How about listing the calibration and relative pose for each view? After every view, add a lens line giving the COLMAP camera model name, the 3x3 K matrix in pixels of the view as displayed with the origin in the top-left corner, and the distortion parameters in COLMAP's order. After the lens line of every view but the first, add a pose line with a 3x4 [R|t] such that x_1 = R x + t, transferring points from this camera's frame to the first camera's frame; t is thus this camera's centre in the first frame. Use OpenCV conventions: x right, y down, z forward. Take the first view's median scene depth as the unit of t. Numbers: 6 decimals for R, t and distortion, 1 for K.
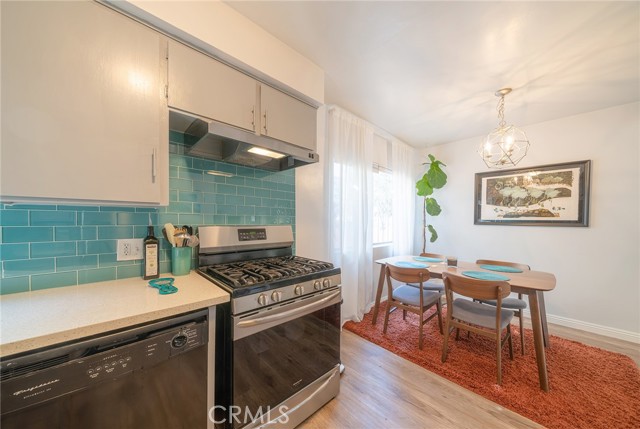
lens RADIAL K [[222.8, 0, 324.1], [0, 222.8, 220.9], [0, 0, 1]] dist [-0.000147, -0.000202]
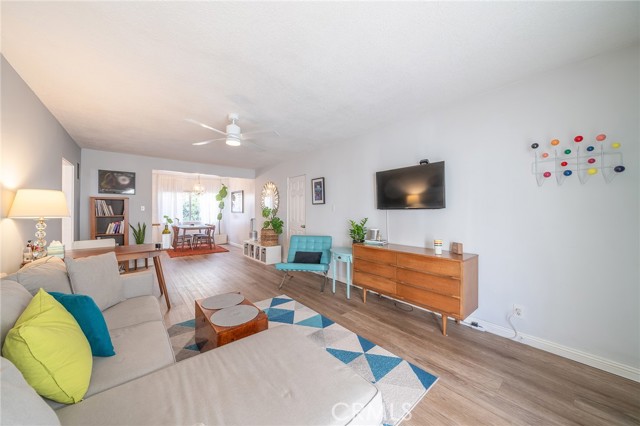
lens RADIAL K [[222.8, 0, 325.1], [0, 222.8, 210.7], [0, 0, 1]] dist [-0.000147, -0.000202]
pose [[0.997665, -0.017587, -0.065991, 2.256624], [0.017280, 0.999837, -0.005233, 0.036609], [0.066072, 0.004080, 0.997807, -1.723334]]
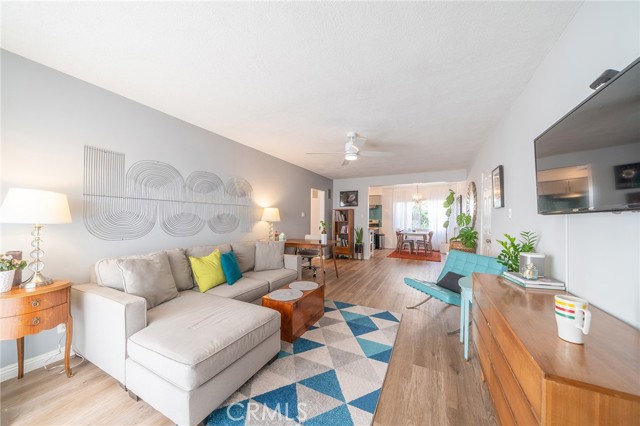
lens RADIAL K [[222.8, 0, 319.1], [0, 222.8, 216.7], [0, 0, 1]] dist [-0.000147, -0.000202]
pose [[0.319729, -0.023307, -0.947222, 2.823445], [-0.001372, 0.999685, -0.025061, 0.049581], [0.947508, 0.009312, 0.319596, -1.248124]]
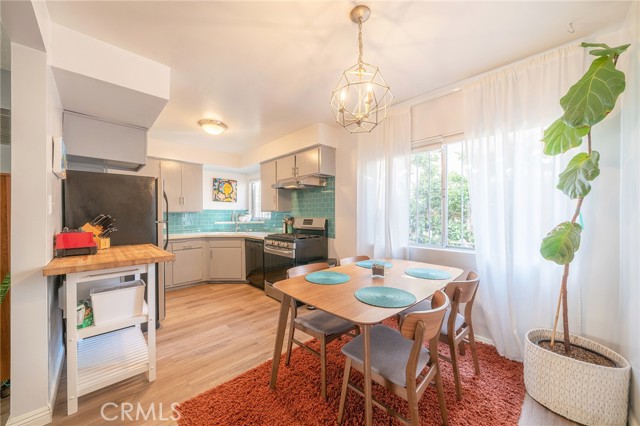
lens RADIAL K [[235.9, 0, 315.7], [0, 235.9, 209.5], [0, 0, 1]] dist [0.010138, 0.000069]
pose [[-0.022074, -0.032746, -0.999220, 1.167075], [0.004673, 0.999449, -0.032857, 0.011357], [0.999745, -0.005395, -0.021909, 0.693360]]
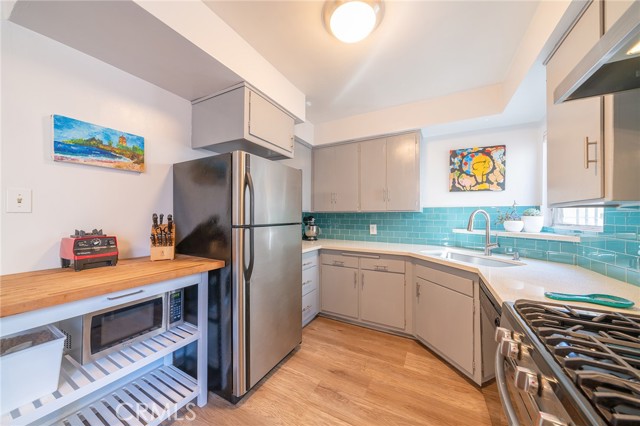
lens RADIAL K [[222.8, 0, 324.1], [0, 222.8, 212.6], [0, 0, 1]] dist [-0.000147, -0.000202]
pose [[-0.952175, -0.024313, -0.304584, 0.182200], [-0.019368, 0.999627, -0.019247, 0.002533], [0.304938, -0.012427, -0.952291, 0.612893]]
